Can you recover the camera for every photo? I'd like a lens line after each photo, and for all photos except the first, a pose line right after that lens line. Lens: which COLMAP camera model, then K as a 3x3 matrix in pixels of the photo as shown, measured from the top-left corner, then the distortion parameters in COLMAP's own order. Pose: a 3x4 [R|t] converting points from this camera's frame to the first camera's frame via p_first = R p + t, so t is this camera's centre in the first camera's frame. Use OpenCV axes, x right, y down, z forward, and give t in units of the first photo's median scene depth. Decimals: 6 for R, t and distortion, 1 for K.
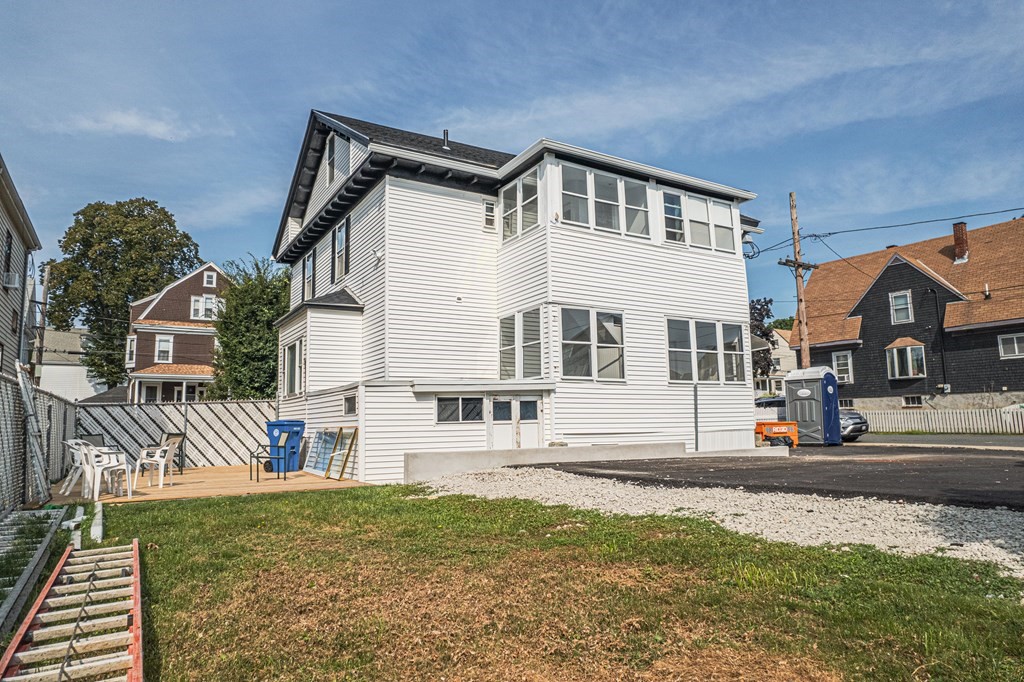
lens RADIAL K [[659.3, 0, 512.0], [0, 659.3, 341.0], [0, 0, 1]] dist [-0.043001, 0.002228]
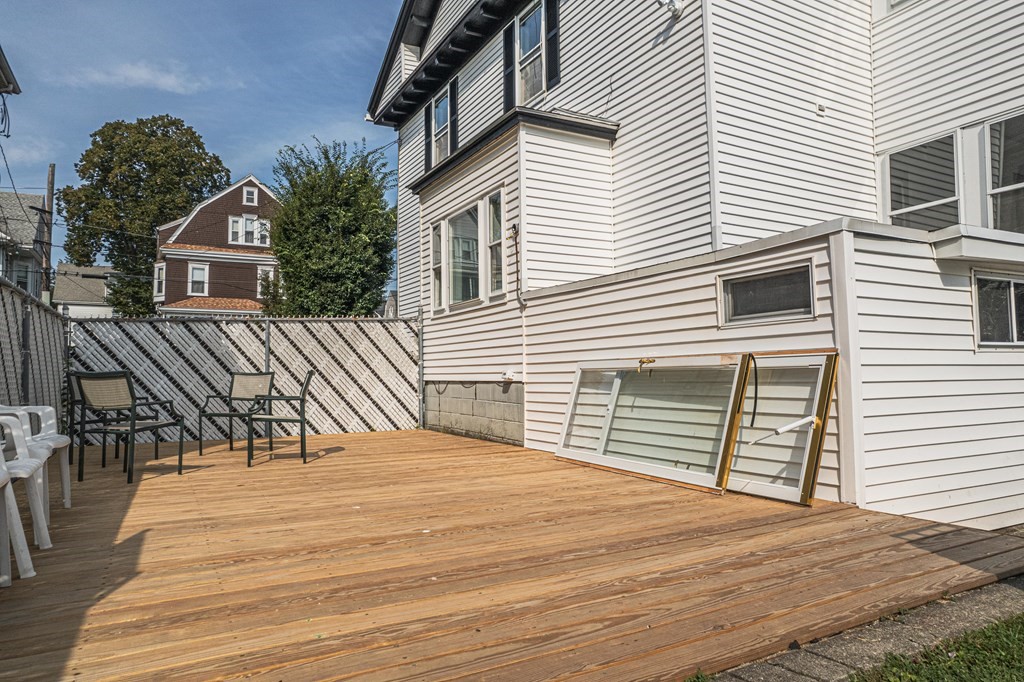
lens RADIAL K [[659.3, 0, 512.0], [0, 659.3, 341.0], [0, 0, 1]] dist [-0.043001, 0.002228]
pose [[0.999452, 0.007492, -0.032239, -0.104008], [-0.005046, 0.997150, 0.075269, 0.026433], [0.032711, -0.075065, 0.996642, 0.171414]]
